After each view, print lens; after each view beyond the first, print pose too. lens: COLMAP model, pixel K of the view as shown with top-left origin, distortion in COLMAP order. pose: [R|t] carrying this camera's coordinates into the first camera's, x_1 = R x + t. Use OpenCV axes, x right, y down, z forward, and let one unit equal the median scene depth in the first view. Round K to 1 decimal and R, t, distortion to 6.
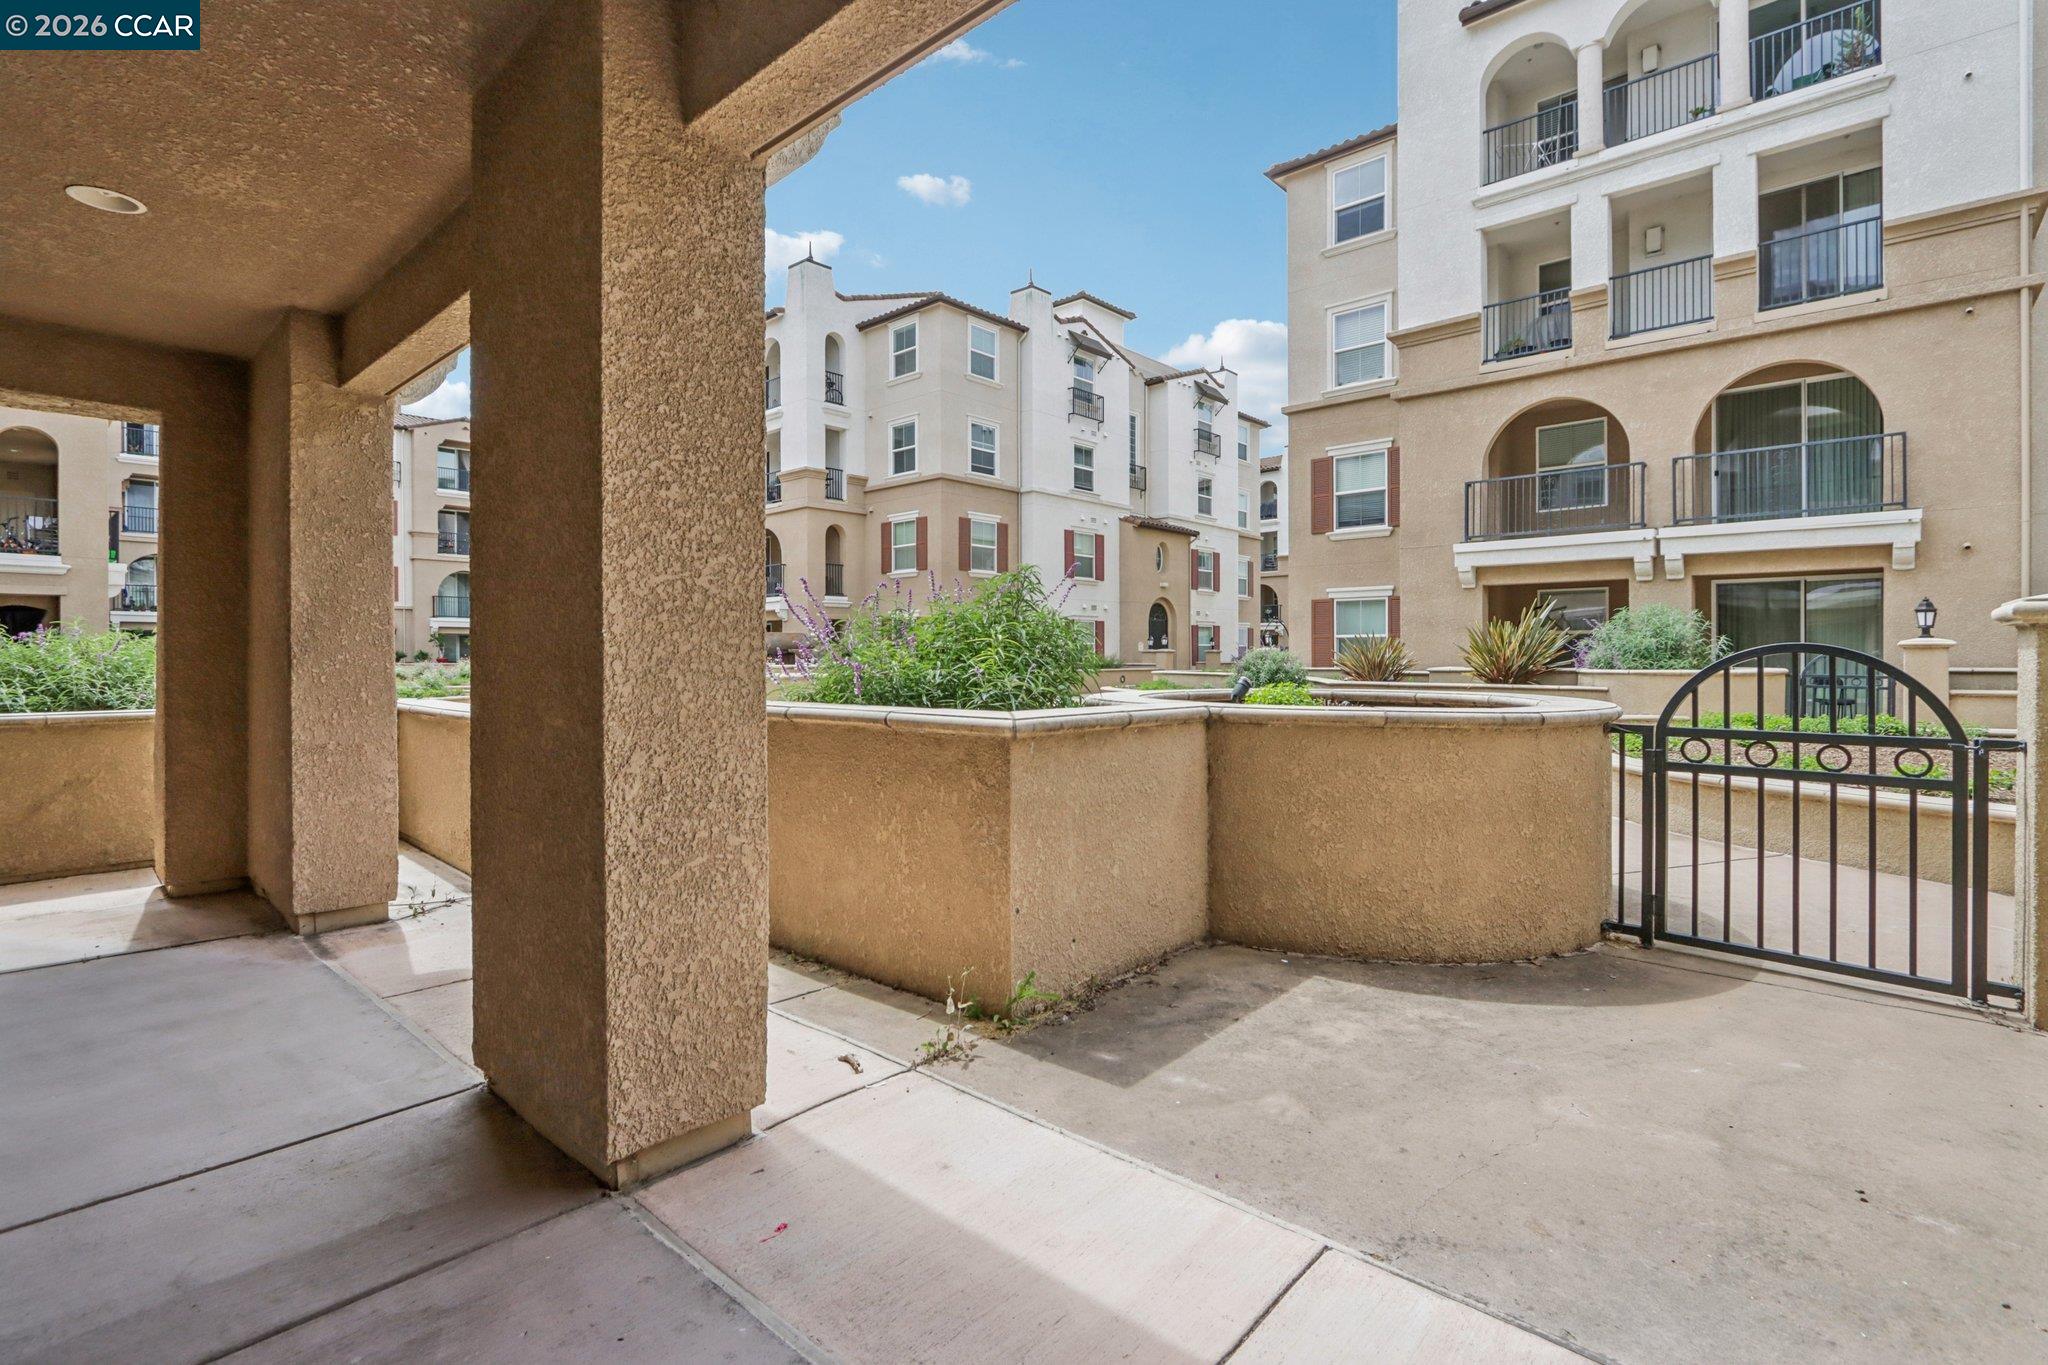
lens RADIAL K [[946.7, 0, 1030.6], [0, 946.7, 673.4], [0, 0, 1]] dist [-0.012144, 0.001404]
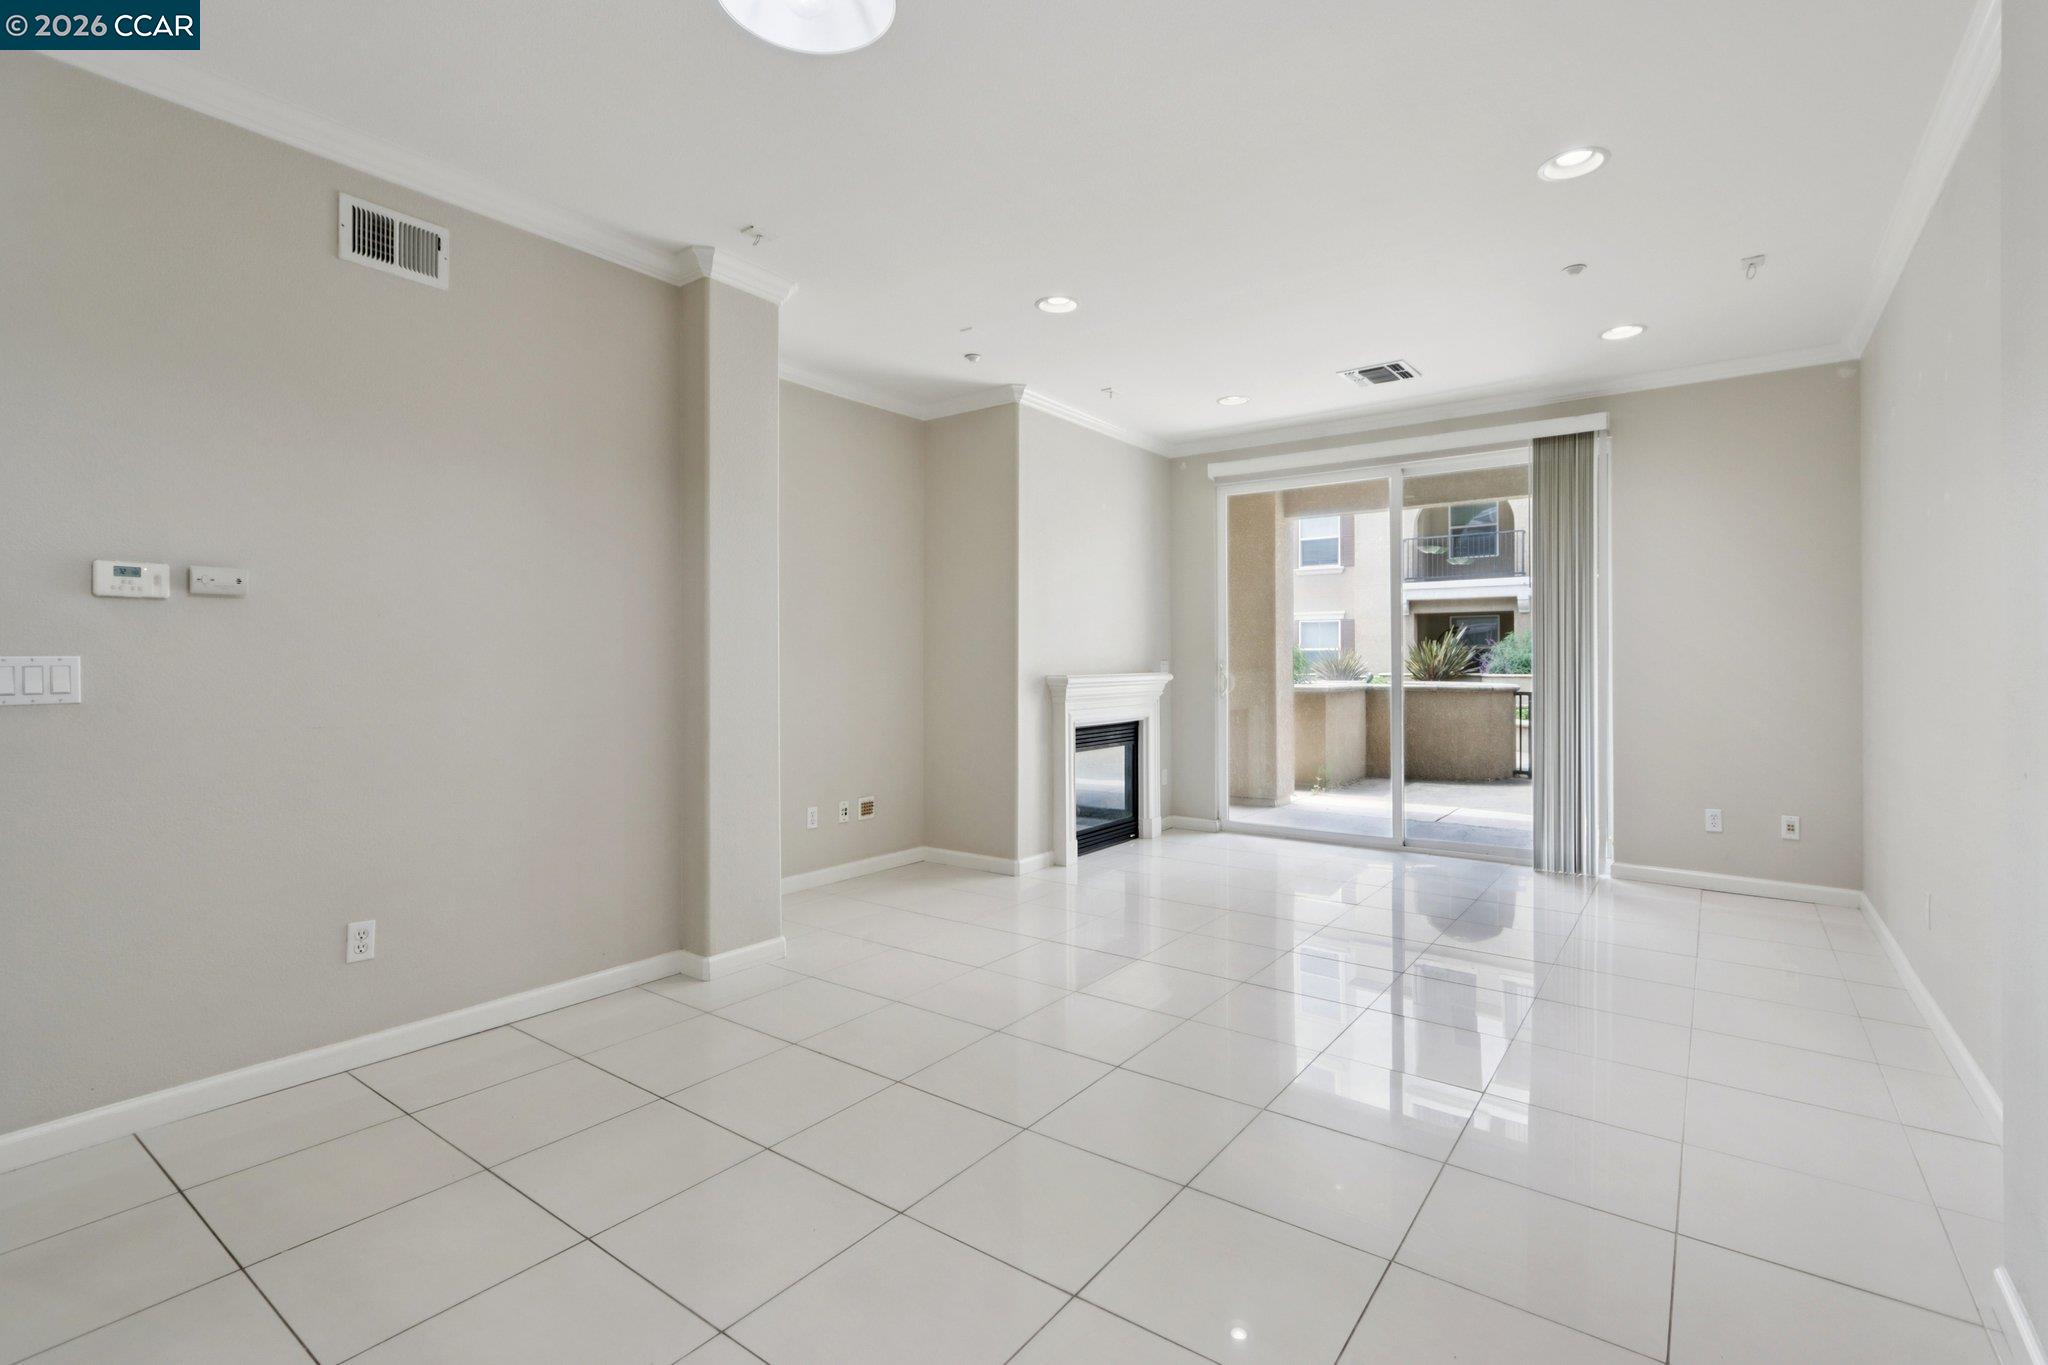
lens RADIAL K [[946.7, 0, 1042.7], [0, 946.7, 676.1], [0, 0, 1]] dist [-0.012144, 0.001404]
pose [[0.994103, 0.003518, 0.108381, -0.239382], [-0.003174, 0.999989, -0.003353, 0.005656], [-0.108392, 0.002989, 0.994104, -0.359083]]
